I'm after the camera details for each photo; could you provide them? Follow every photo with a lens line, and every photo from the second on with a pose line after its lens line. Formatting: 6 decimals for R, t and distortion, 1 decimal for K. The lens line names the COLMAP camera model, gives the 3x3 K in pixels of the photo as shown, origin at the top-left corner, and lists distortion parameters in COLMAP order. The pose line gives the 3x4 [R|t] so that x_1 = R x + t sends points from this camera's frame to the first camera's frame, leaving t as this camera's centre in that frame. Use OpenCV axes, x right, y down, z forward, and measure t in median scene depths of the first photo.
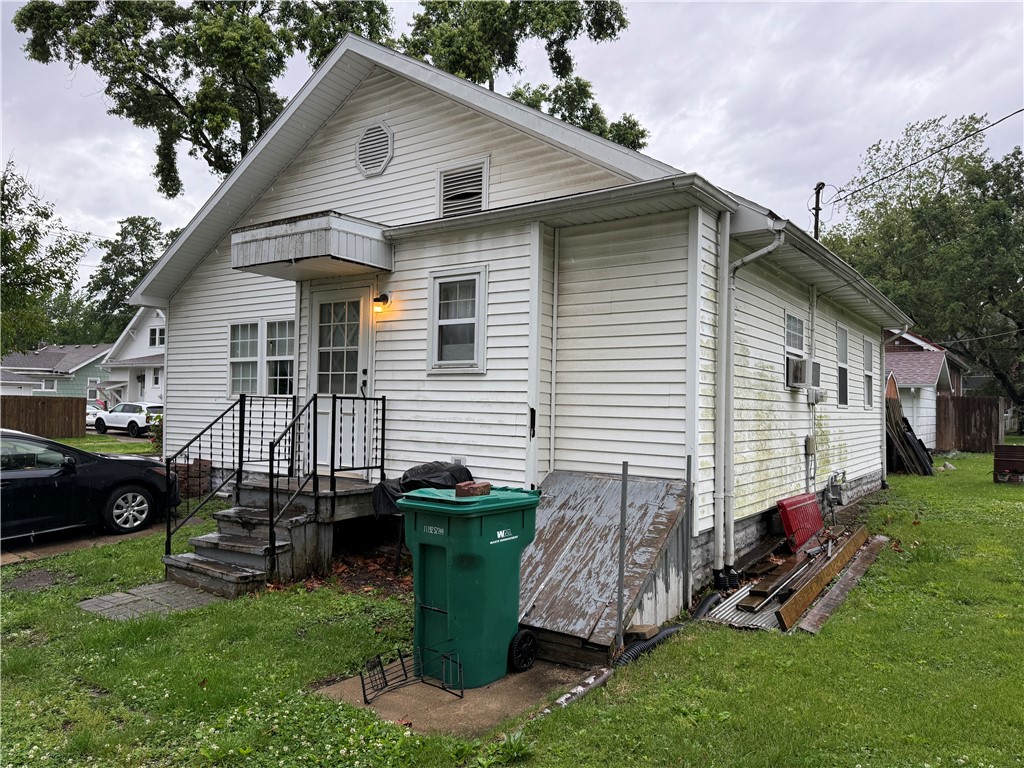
lens RADIAL K [[705.6, 0, 512.0], [0, 705.6, 384.0], [0, 0, 1]] dist [0.171004, -0.313559]
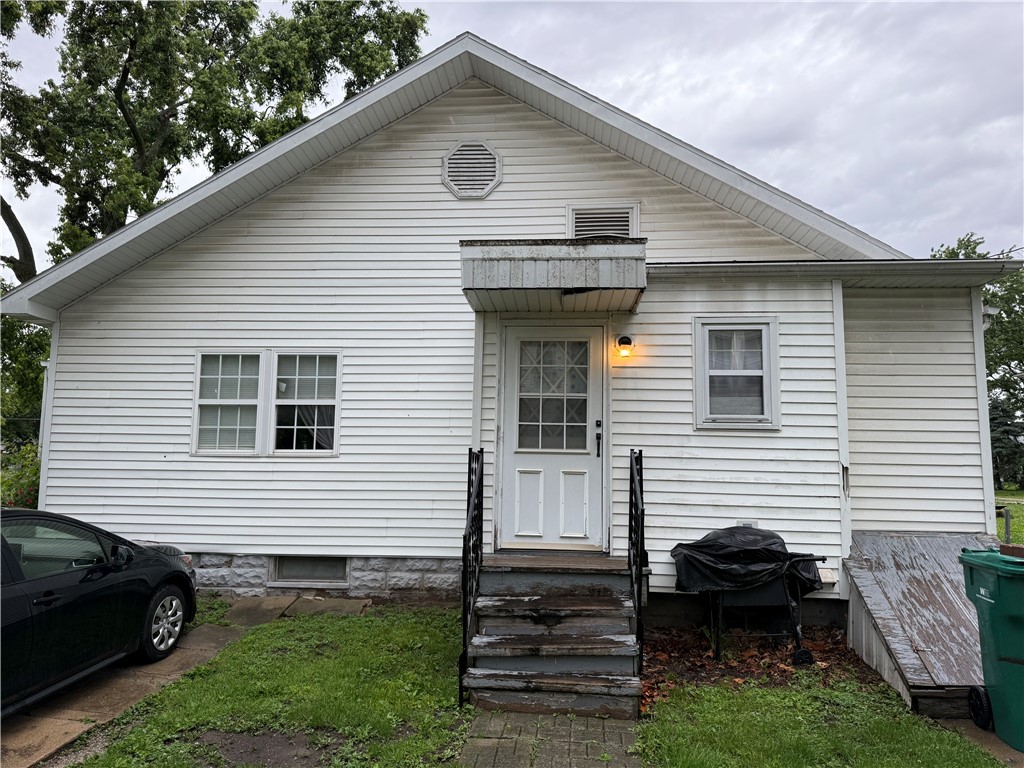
lens RADIAL K [[705.6, 0, 512.0], [0, 705.6, 384.0], [0, 0, 1]] dist [0.171004, -0.313559]
pose [[0.864354, 0.054501, 0.499922, -0.747309], [-0.014111, 0.996347, -0.084222, 0.008967], [-0.502686, 0.065744, 0.861965, 0.316805]]
